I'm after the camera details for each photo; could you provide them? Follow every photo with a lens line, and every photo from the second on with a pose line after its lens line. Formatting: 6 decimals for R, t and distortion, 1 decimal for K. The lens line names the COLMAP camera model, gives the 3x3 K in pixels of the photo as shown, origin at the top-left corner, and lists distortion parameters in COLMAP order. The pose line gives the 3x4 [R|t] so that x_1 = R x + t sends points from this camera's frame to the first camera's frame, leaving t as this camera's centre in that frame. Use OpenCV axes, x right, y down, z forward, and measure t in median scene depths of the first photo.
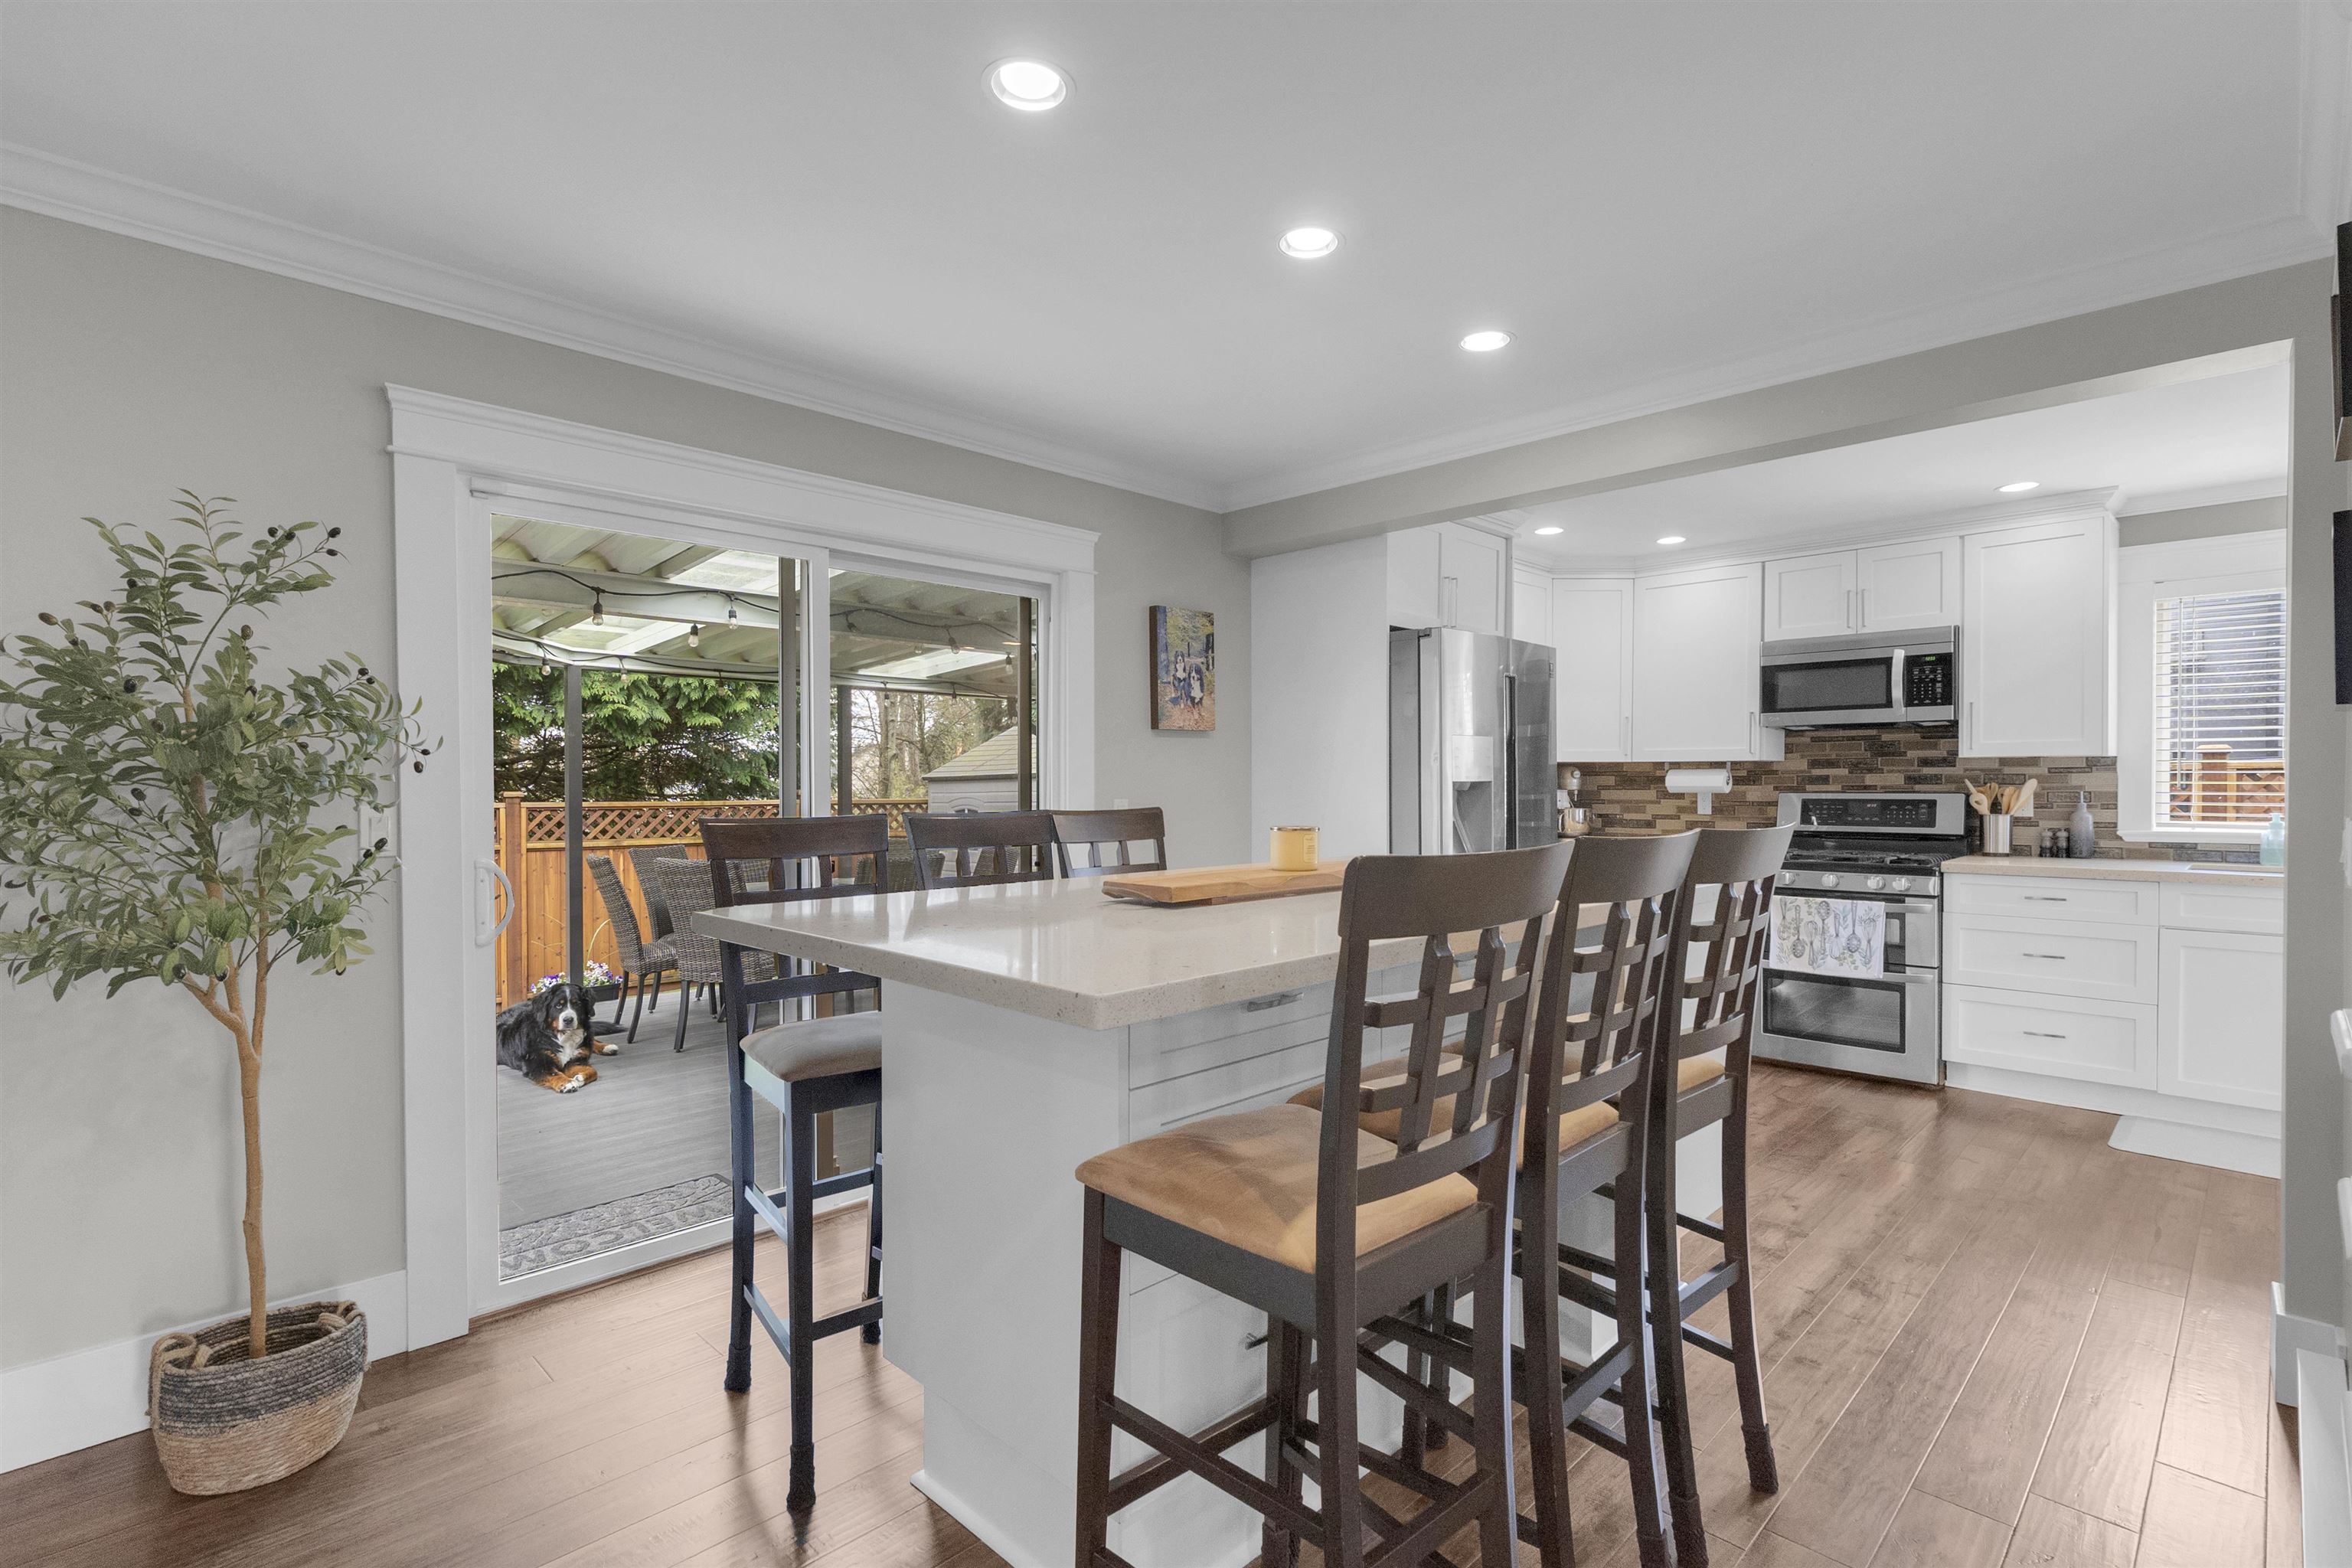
lens RADIAL K [[1110.0, 0, 1178.6], [0, 1110.0, 776.8], [0, 0, 1]] dist [-0.000940, 0.000217]
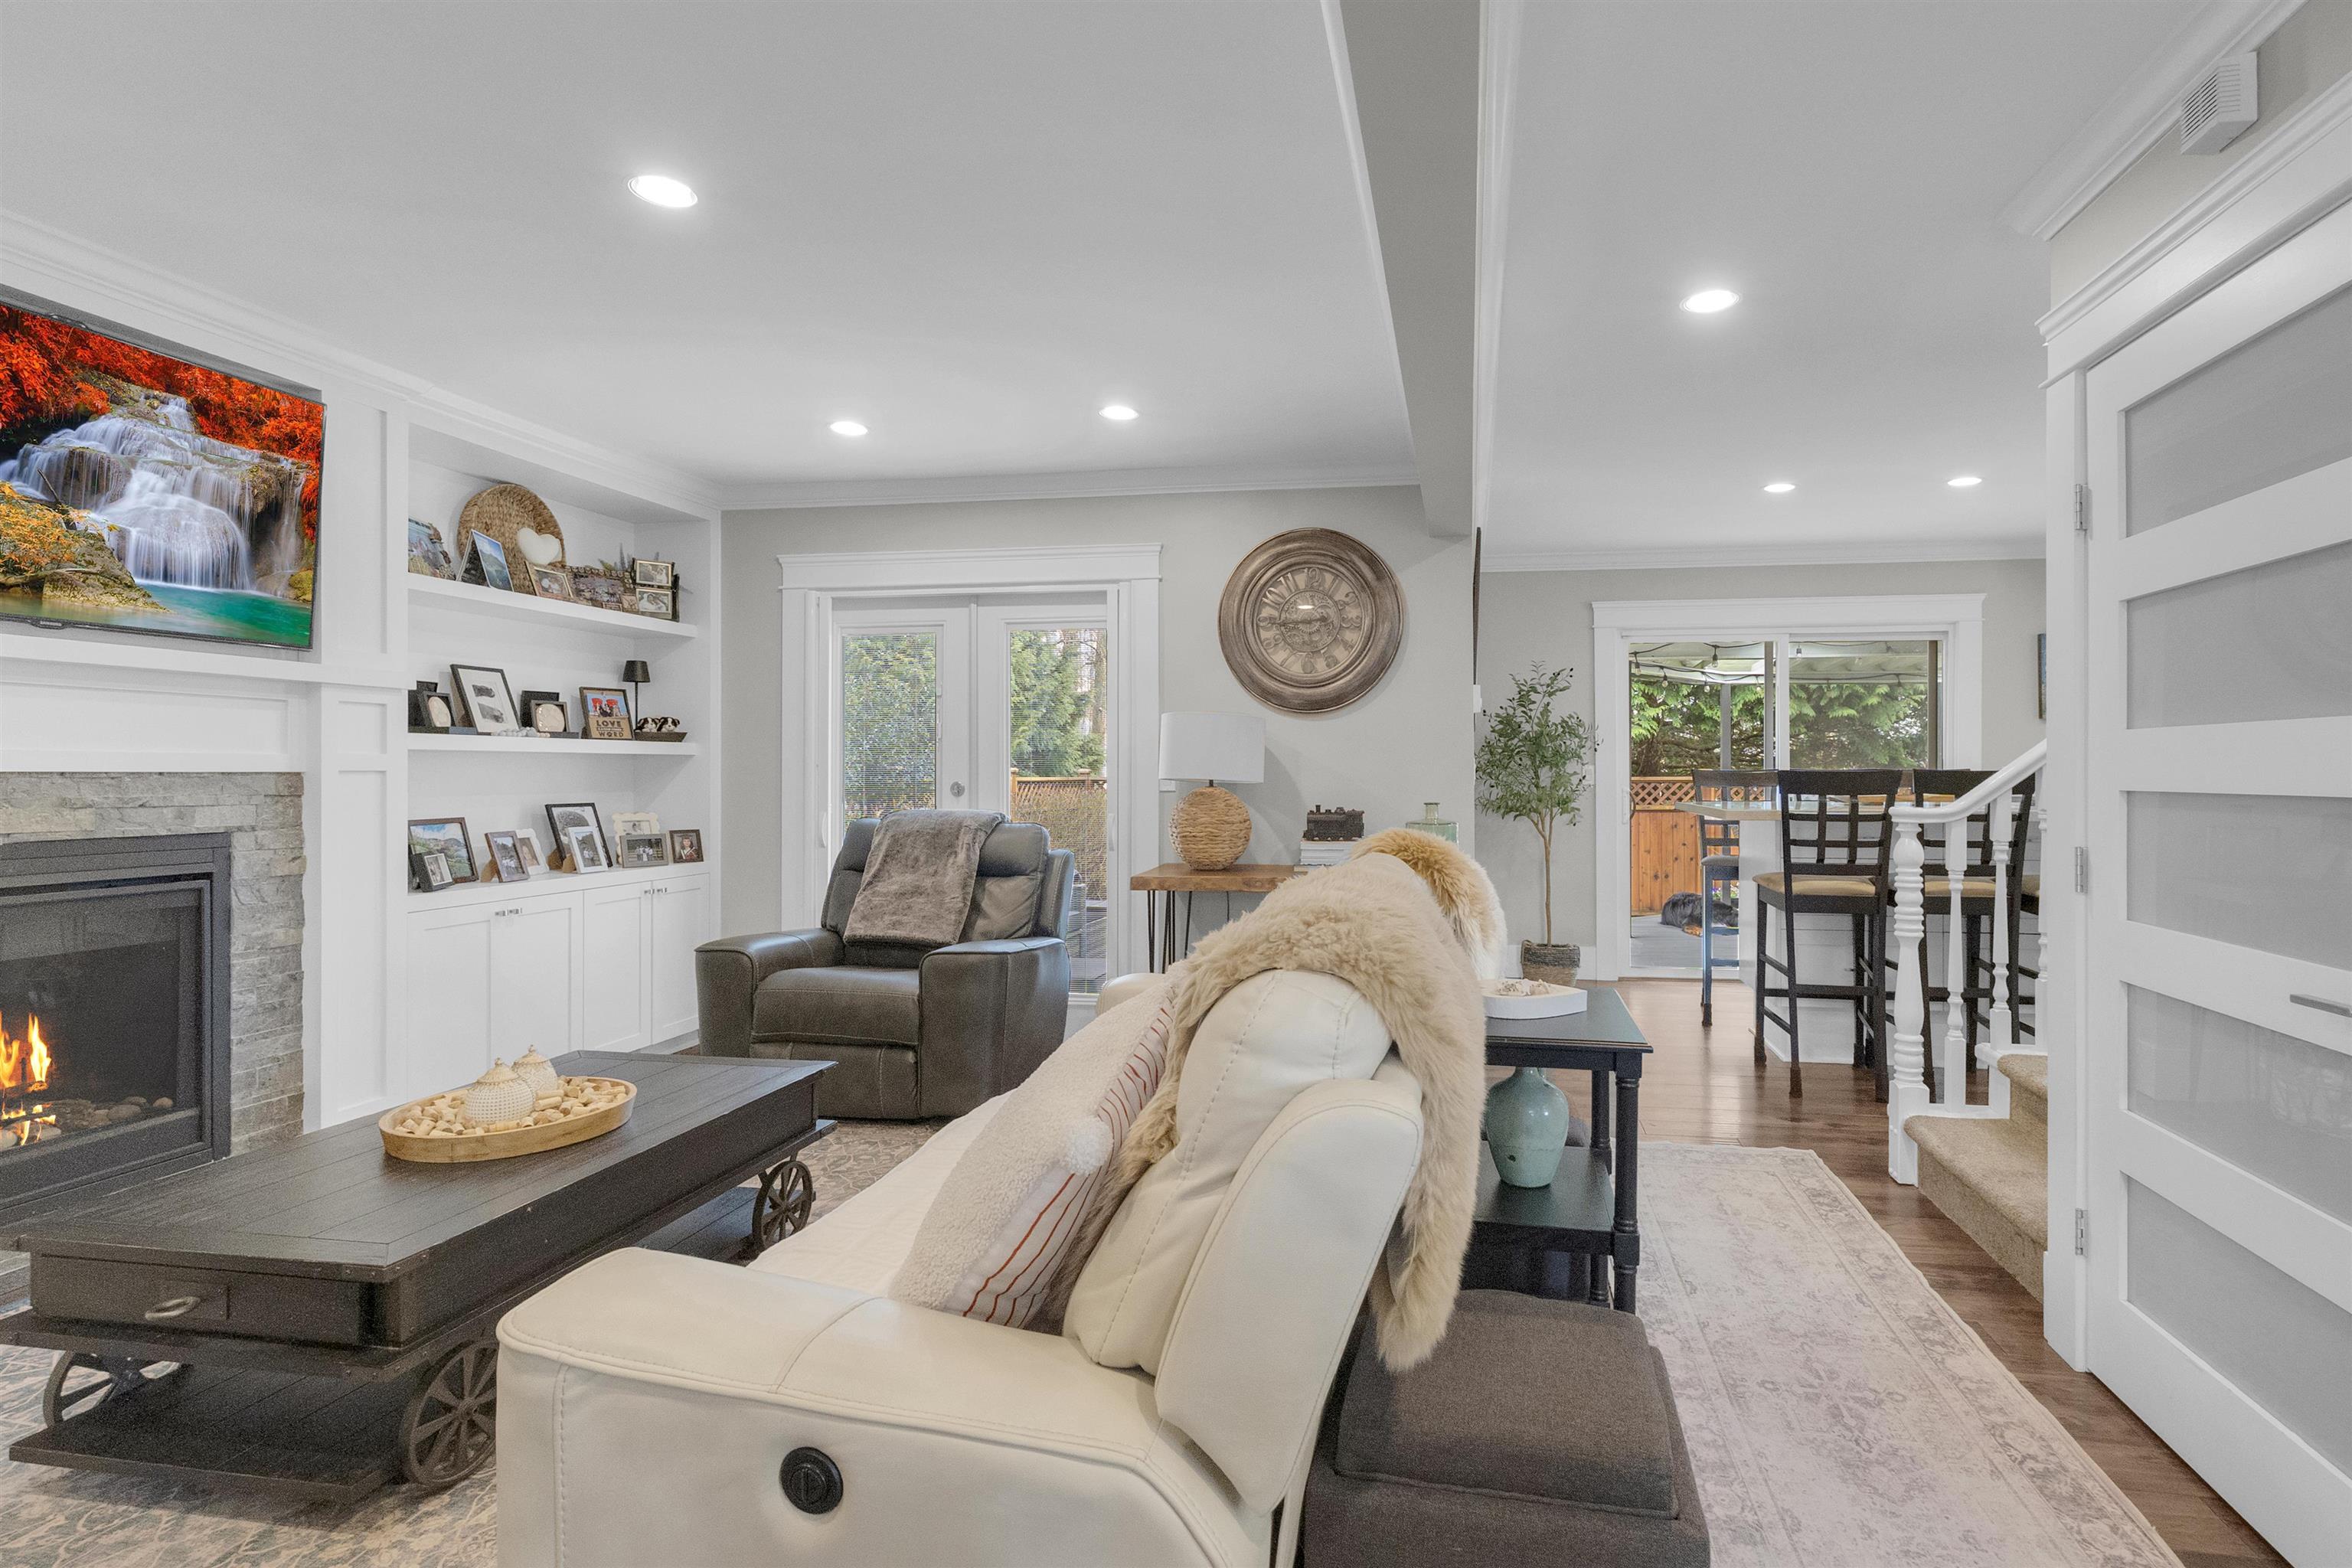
lens RADIAL K [[1153.0, 0, 1285.6], [0, 1153.0, 770.5], [0, 0, 1]] dist [0.001391, -0.000706]
pose [[0.589304, 0.003640, -0.807904, 1.069243], [0.002515, 0.999977, 0.006340, 0.019929], [0.807908, -0.005768, 0.589281, -1.195619]]
